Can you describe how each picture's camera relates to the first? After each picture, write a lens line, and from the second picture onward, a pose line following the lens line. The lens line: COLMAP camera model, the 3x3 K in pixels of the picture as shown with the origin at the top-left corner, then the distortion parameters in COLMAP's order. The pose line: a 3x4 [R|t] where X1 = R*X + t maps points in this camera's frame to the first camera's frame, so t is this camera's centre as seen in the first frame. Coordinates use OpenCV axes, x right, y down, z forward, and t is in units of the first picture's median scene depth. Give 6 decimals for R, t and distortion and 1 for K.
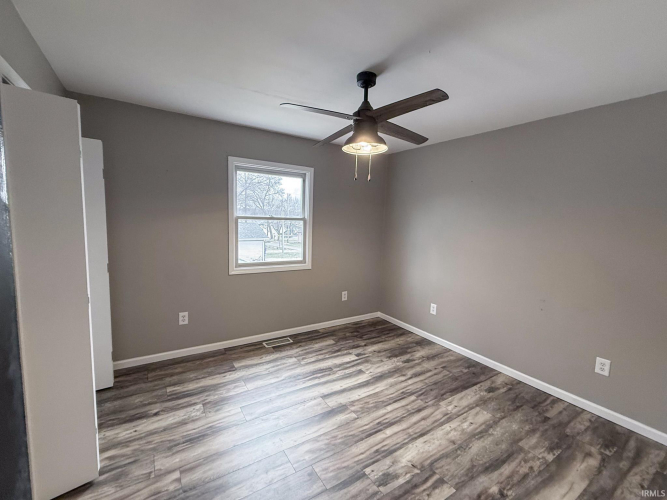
lens RADIAL K [[296.8, 0, 333.5], [0, 296.8, 250.0], [0, 0, 1]] dist [0.000648, 0.000047]
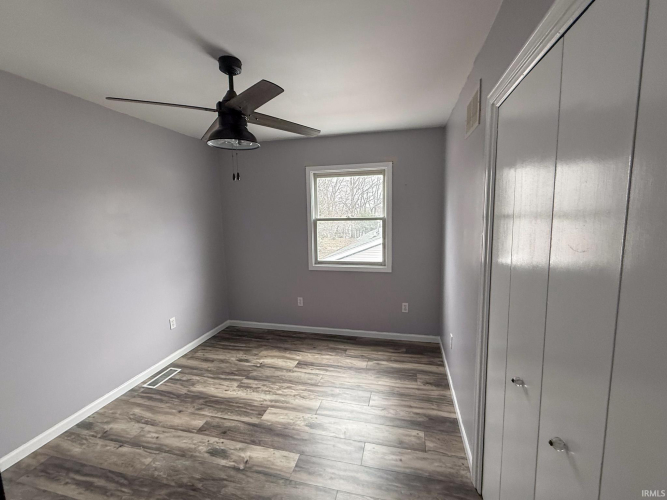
lens RADIAL K [[283.7, 0, 333.5], [0, 283.7, 250.0], [0, 0, 1]] dist [-0.000112, -0.000076]
pose [[0.685478, 0.032474, -0.727369, 0.476140], [-0.040933, 0.999144, 0.006031, -0.004010], [0.726942, 0.025639, 0.686220, 0.297510]]
